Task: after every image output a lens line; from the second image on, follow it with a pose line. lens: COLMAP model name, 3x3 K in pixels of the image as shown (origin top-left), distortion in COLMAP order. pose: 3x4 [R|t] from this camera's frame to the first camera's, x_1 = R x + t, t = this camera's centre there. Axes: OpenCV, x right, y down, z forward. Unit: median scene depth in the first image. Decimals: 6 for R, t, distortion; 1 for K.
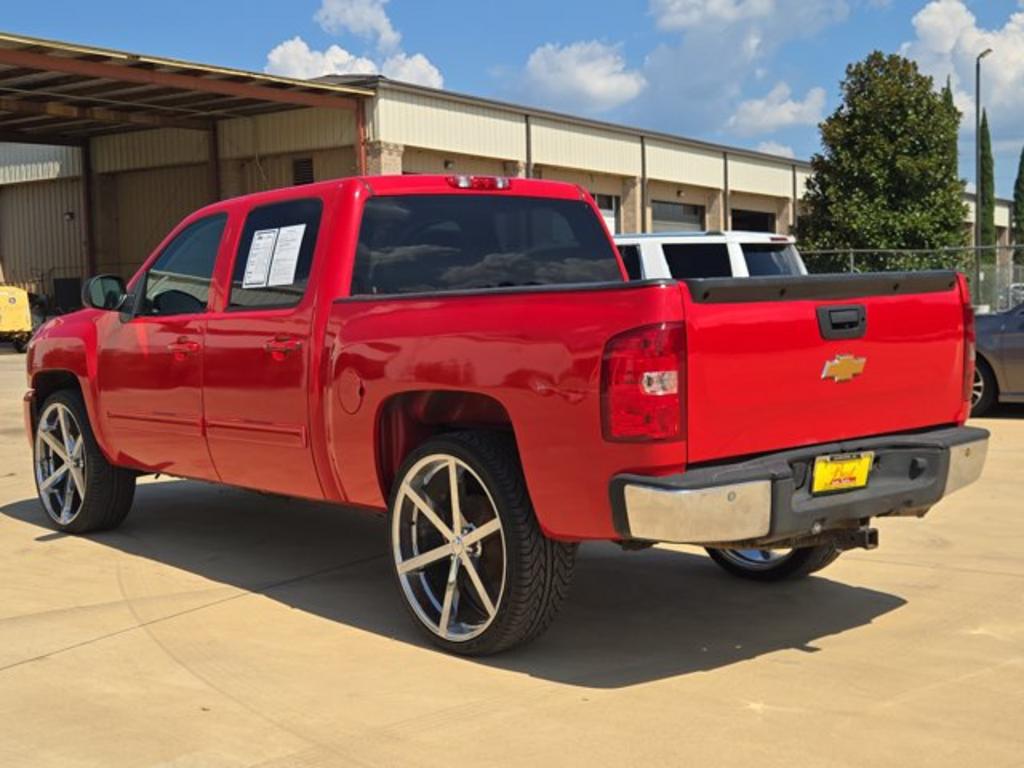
lens RADIAL K [[1370.2, 0, 517.3], [0, 1370.2, 379.5], [0, 0, 1]] dist [0.066874, 0.000000]
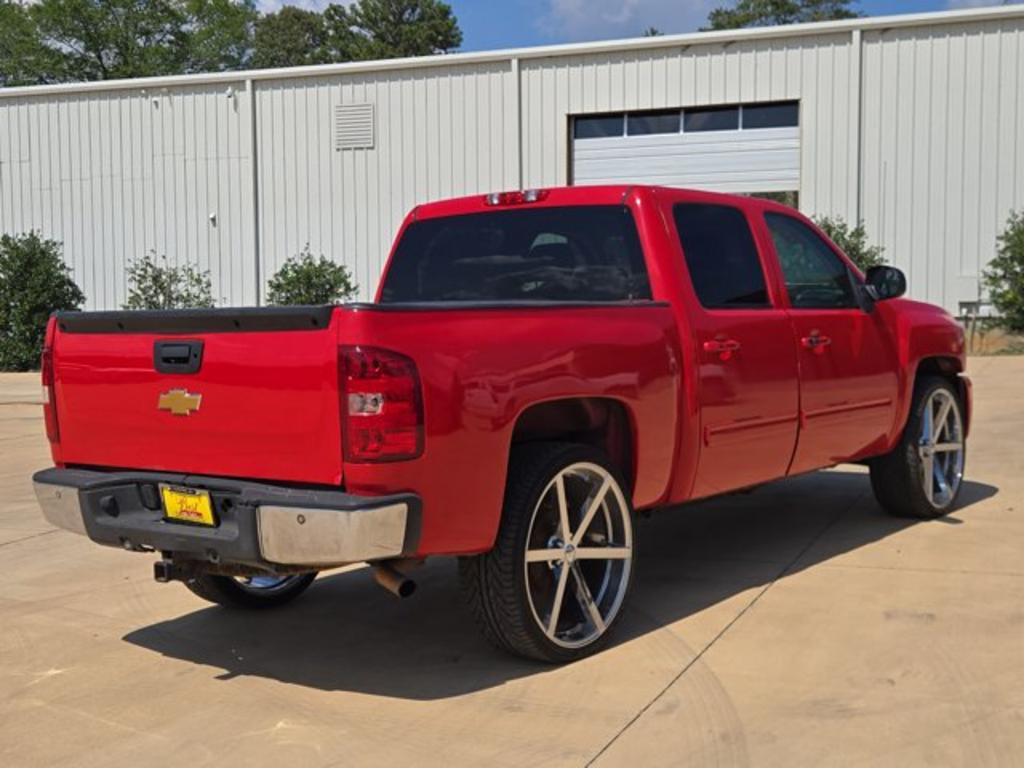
lens RADIAL K [[1370.2, 0, 509.0], [0, 1370.2, 385.0], [0, 0, 1]] dist [0.066874, 0.000000]
pose [[0.207387, 0.086633, -0.974415, 0.970240], [-0.042442, 0.995930, 0.079513, -0.085218], [0.977338, 0.024866, 0.210220, 0.779406]]
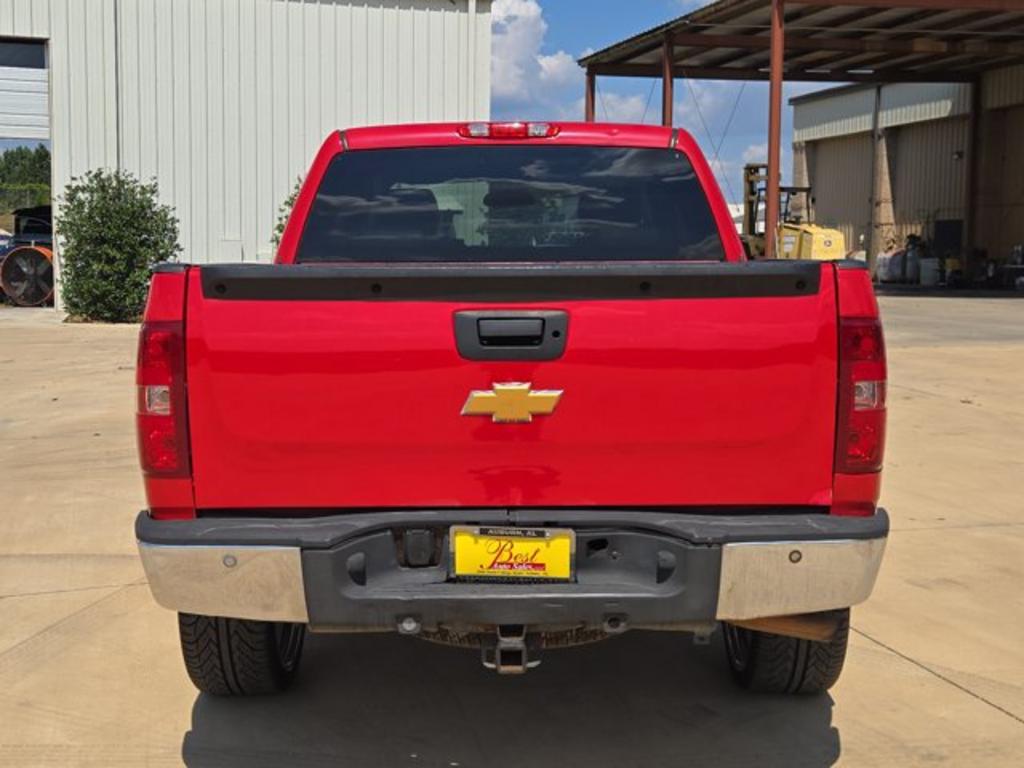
lens RADIAL K [[1370.2, 0, 512.9], [0, 1370.2, 390.1], [0, 0, 1]] dist [0.066874, 0.000000]
pose [[0.762282, 0.095040, -0.640229, 0.511471], [-0.061684, 0.995326, 0.074310, -0.049612], [0.644299, -0.017154, 0.764582, 0.366387]]
